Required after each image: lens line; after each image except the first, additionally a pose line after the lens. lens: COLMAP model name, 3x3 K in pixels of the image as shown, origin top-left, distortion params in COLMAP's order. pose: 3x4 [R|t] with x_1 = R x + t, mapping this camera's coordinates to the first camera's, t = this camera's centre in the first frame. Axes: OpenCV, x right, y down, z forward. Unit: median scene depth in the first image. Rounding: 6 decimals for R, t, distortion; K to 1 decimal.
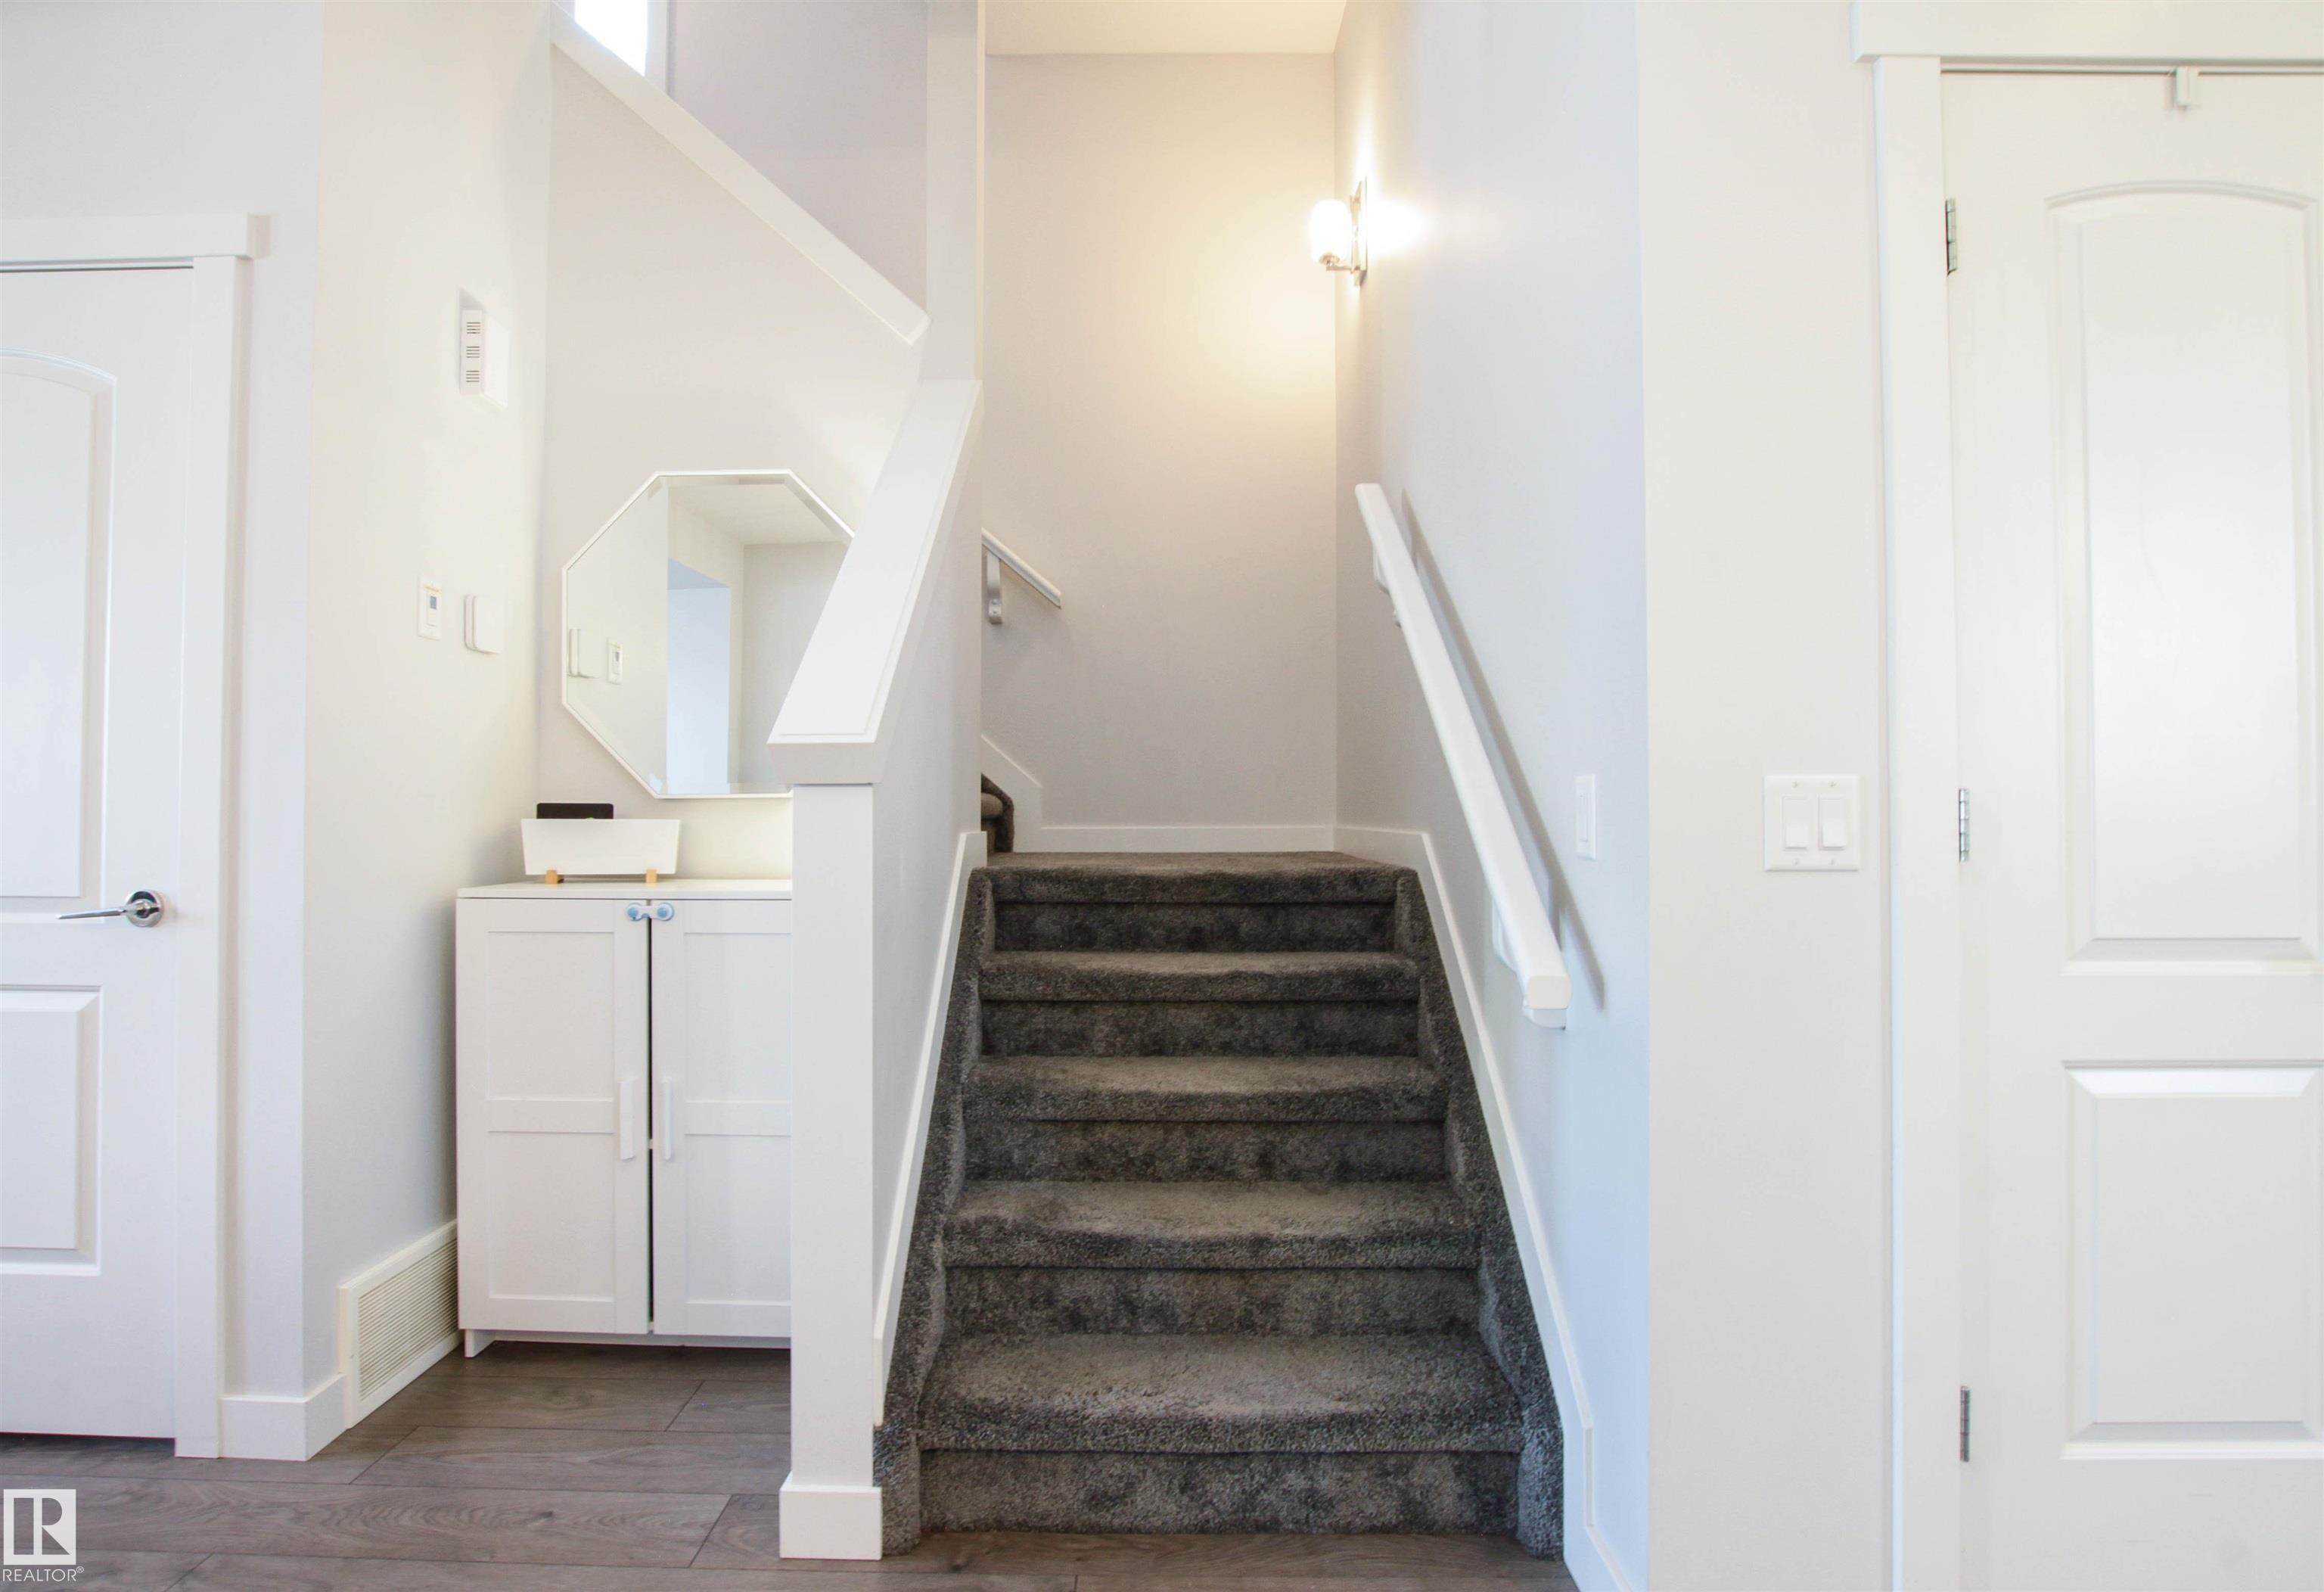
lens RADIAL K [[1212.9, 0, 1162.0], [0, 1212.9, 796.0], [0, 0, 1]] dist [-0.020649, -0.000182]
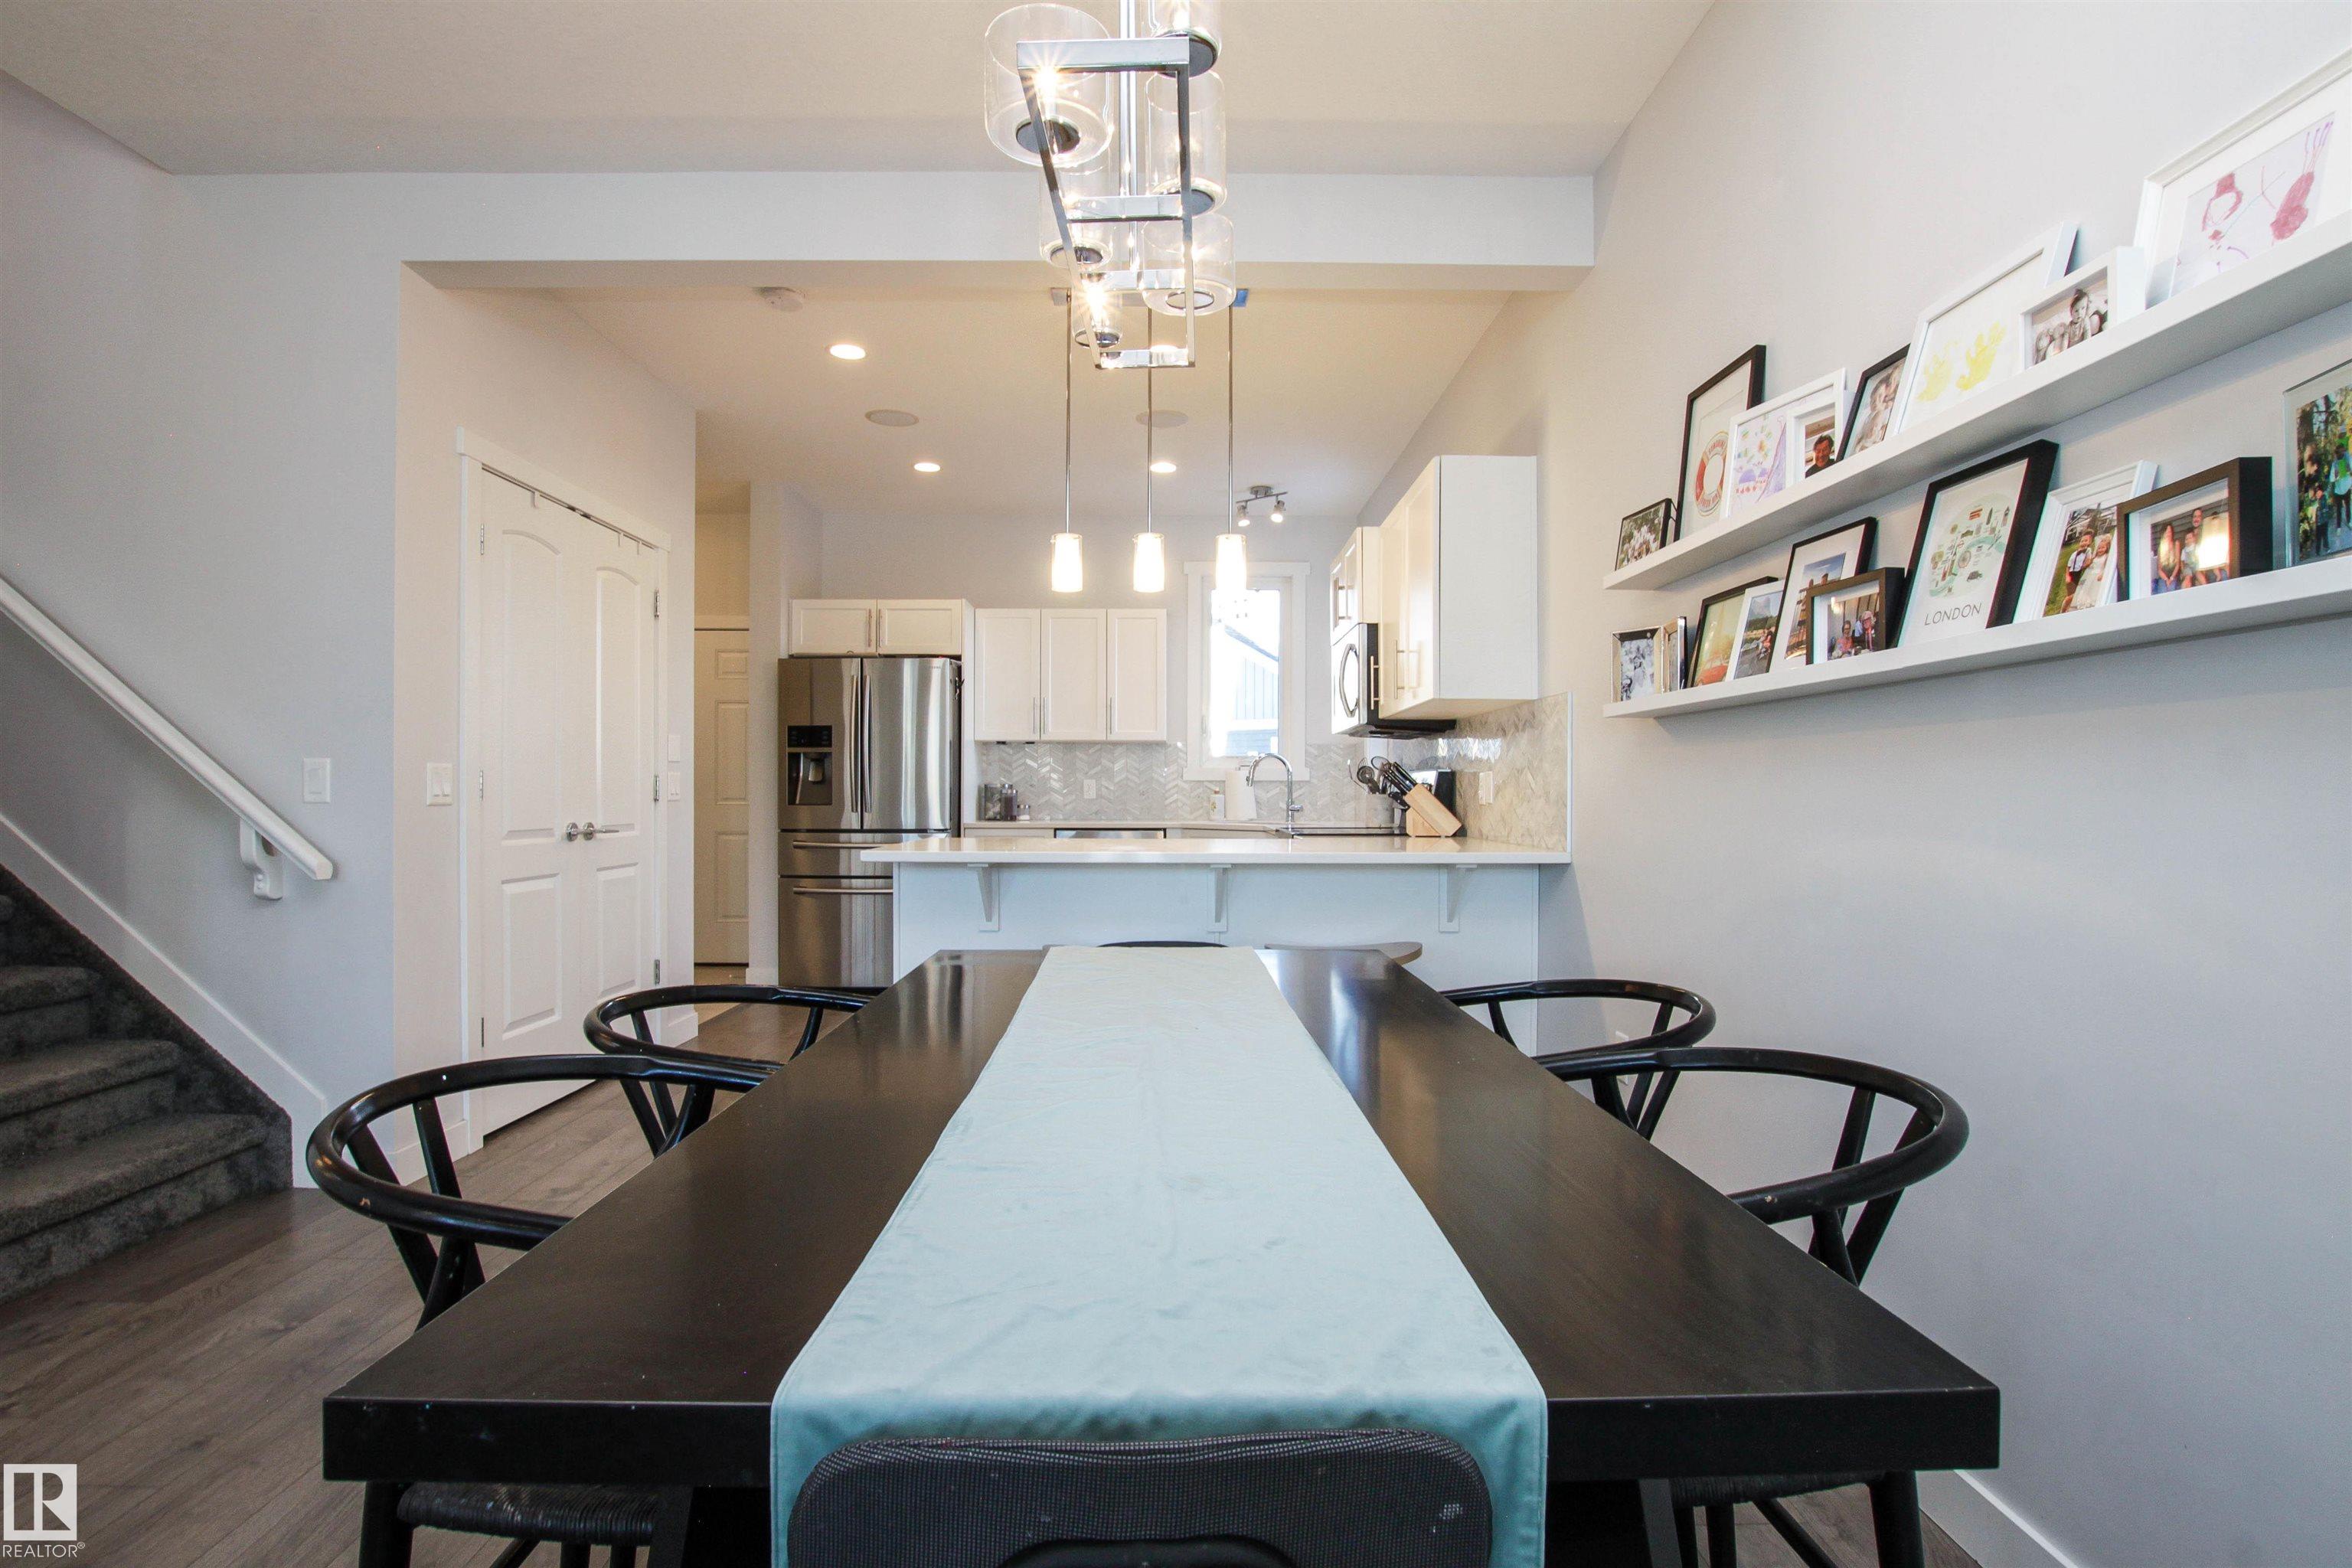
lens RADIAL K [[1181.0, 0, 1177.4], [0, 1181.0, 789.1], [0, 0, 1]] dist [-0.028048, 0.000786]
pose [[-0.021049, 0.004101, 0.999770, -1.698868], [-0.019711, 0.999796, -0.004516, 0.013973], [-0.999584, -0.019801, -0.020964, -0.347855]]
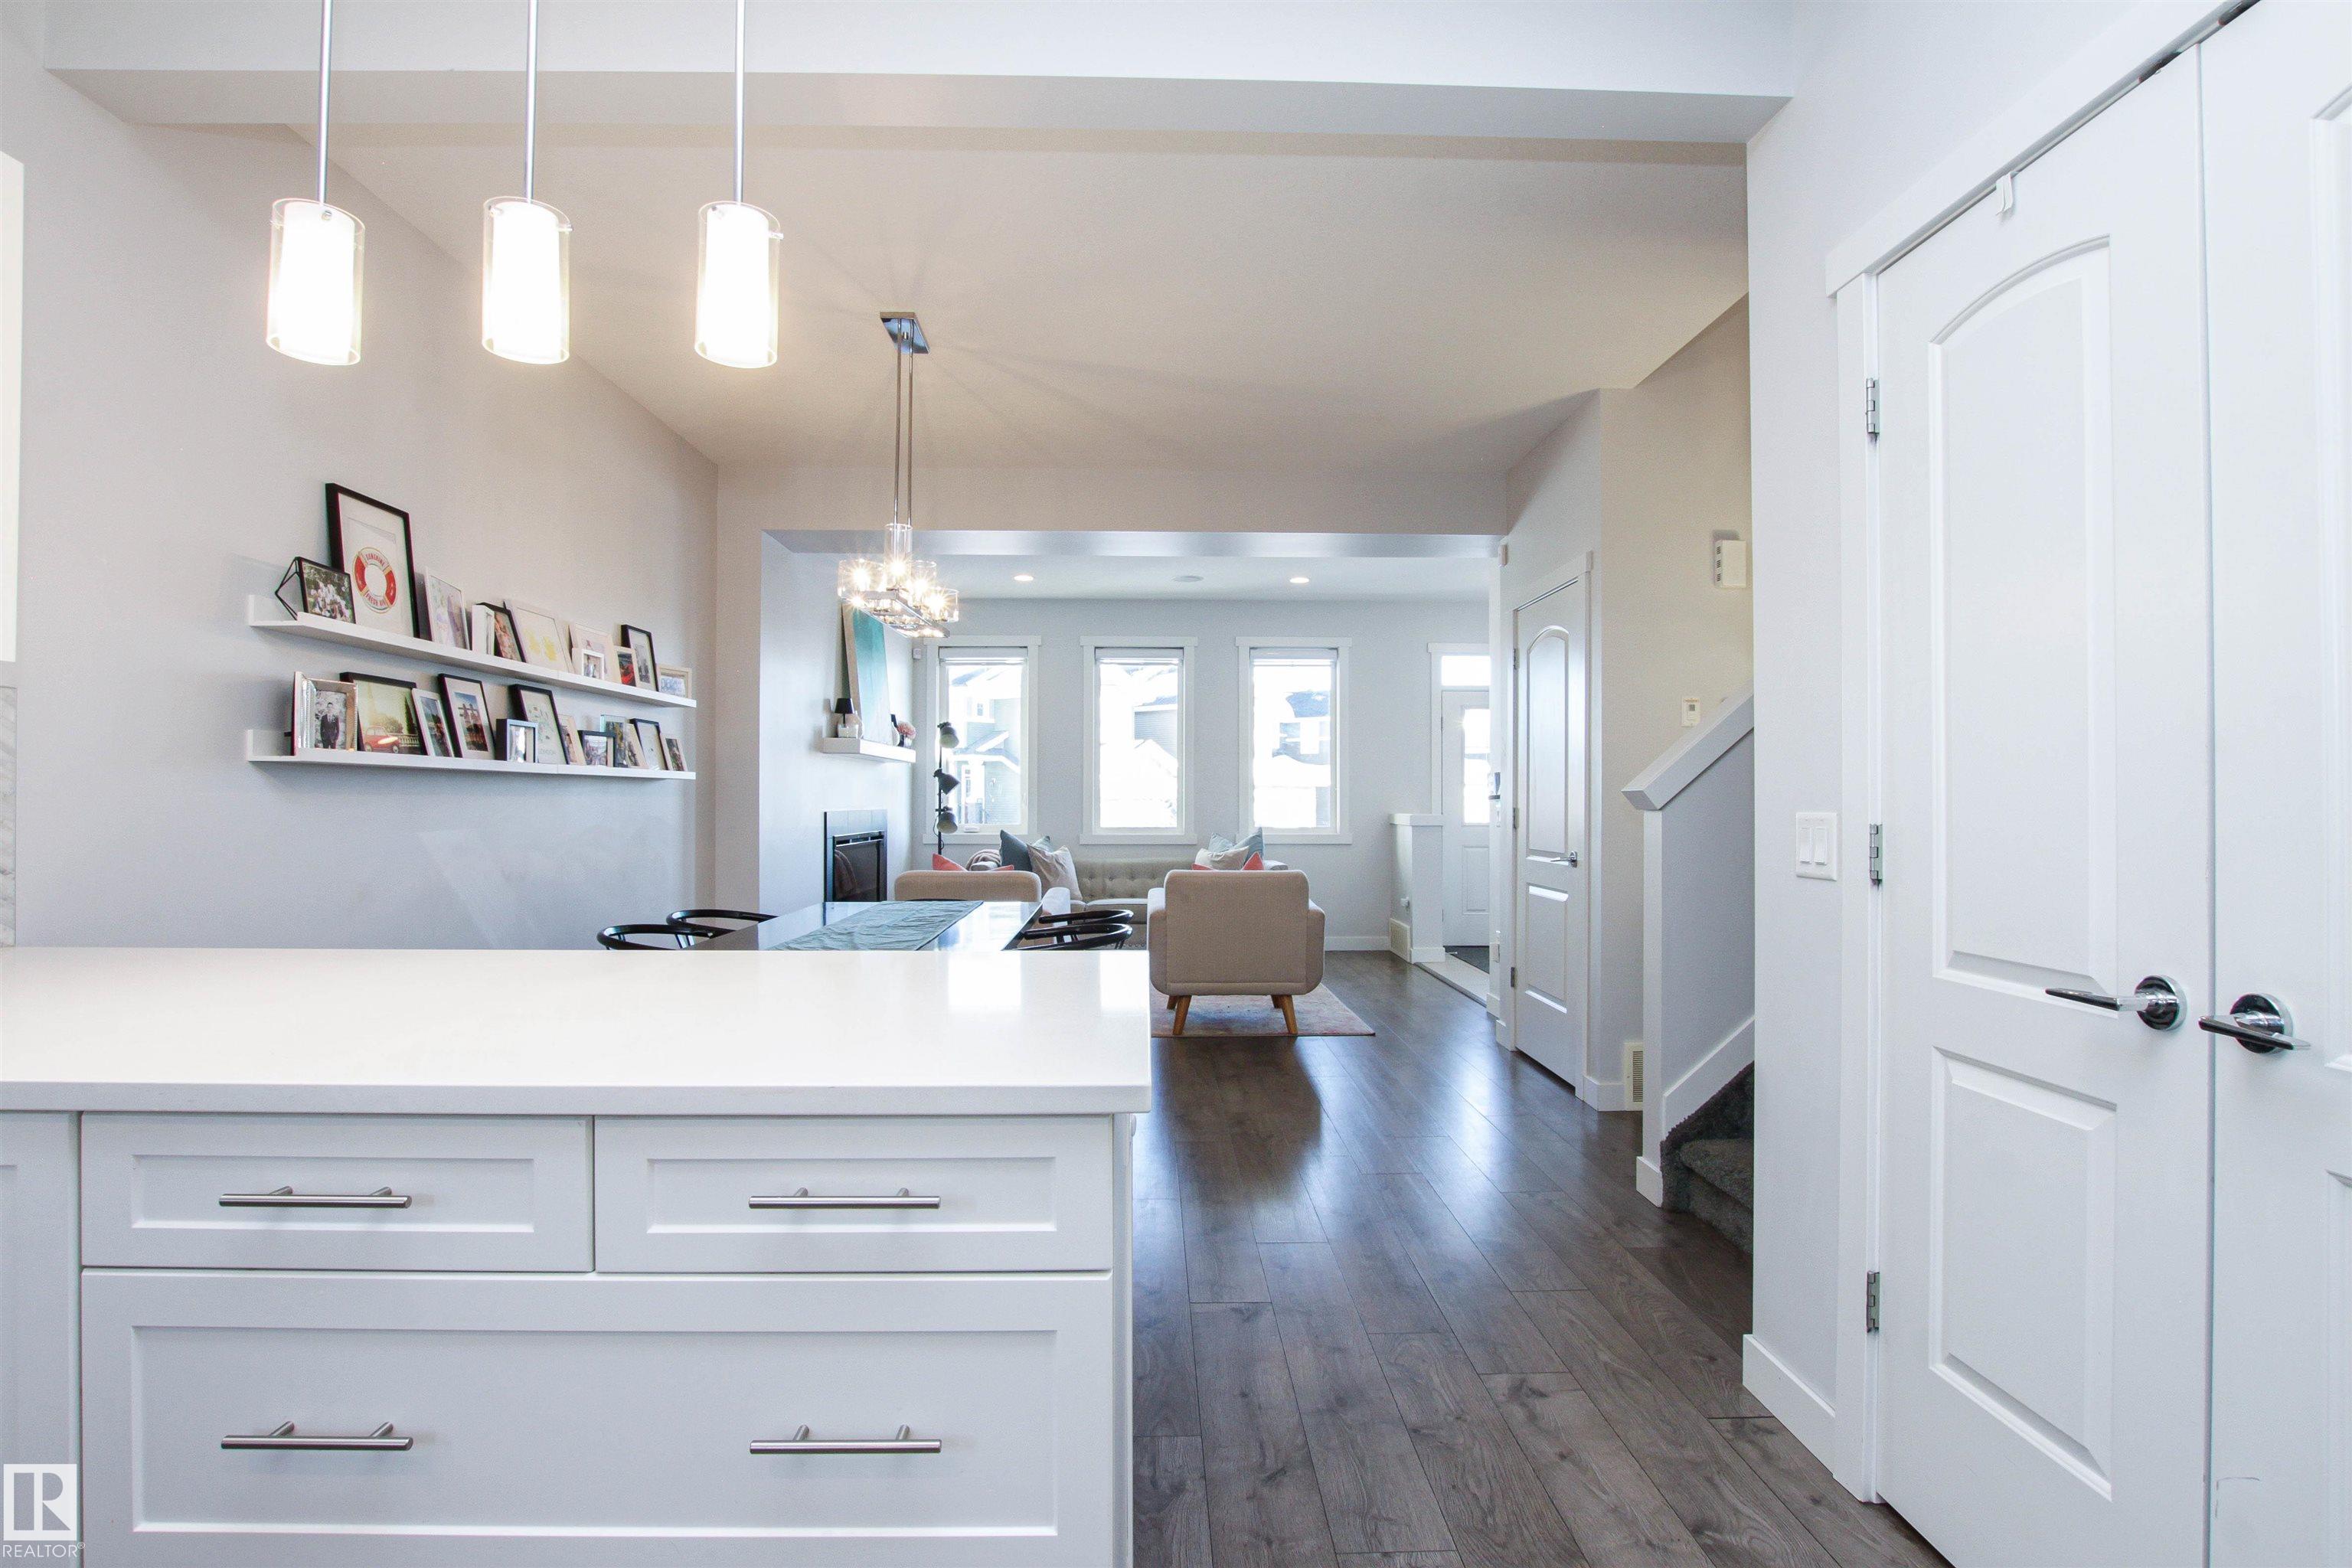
lens RADIAL K [[1162.2, 0, 1176.7], [0, 1162.2, 790.7], [0, 0, 1]] dist [-0.032059, 0.005369]
pose [[0.041093, -0.008699, -0.999117, 1.881487], [0.016259, 0.999836, -0.008037, -0.044693], [0.999023, -0.015915, 0.041227, 0.176344]]
